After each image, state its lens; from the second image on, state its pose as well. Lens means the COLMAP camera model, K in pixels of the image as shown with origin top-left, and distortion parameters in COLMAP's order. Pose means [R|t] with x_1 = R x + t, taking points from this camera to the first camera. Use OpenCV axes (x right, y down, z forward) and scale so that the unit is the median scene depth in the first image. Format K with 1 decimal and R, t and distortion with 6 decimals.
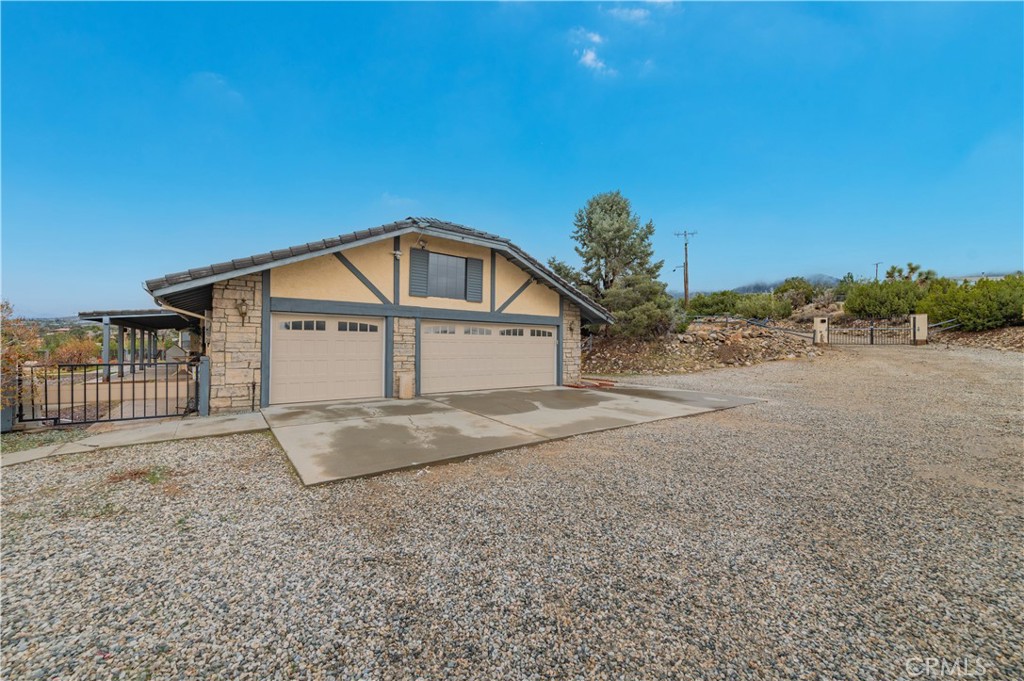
lens RADIAL K [[406.6, 0, 517.4], [0, 406.6, 339.2], [0, 0, 1]] dist [-0.001612, -0.000741]
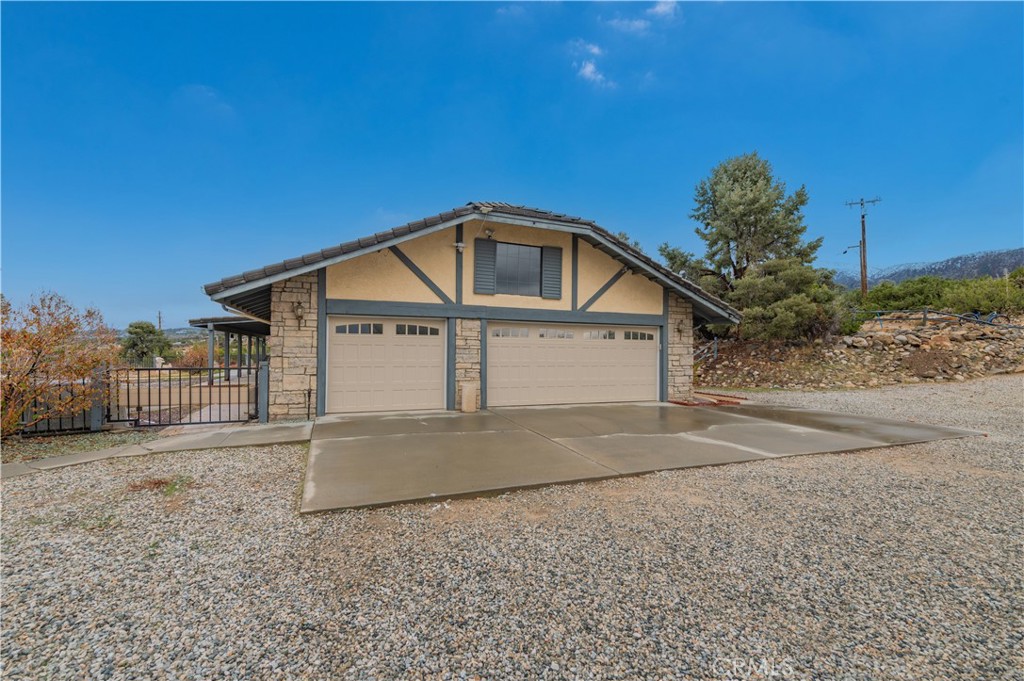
lens RADIAL K [[458.5, 0, 508.7], [0, 458.5, 345.5], [0, 0, 1]] dist [0.003327, -0.001722]
pose [[0.964171, -0.001596, -0.265277, 0.080857], [0.002465, 0.999993, 0.002944, 0.001874], [0.265270, -0.003492, 0.964168, 0.089925]]
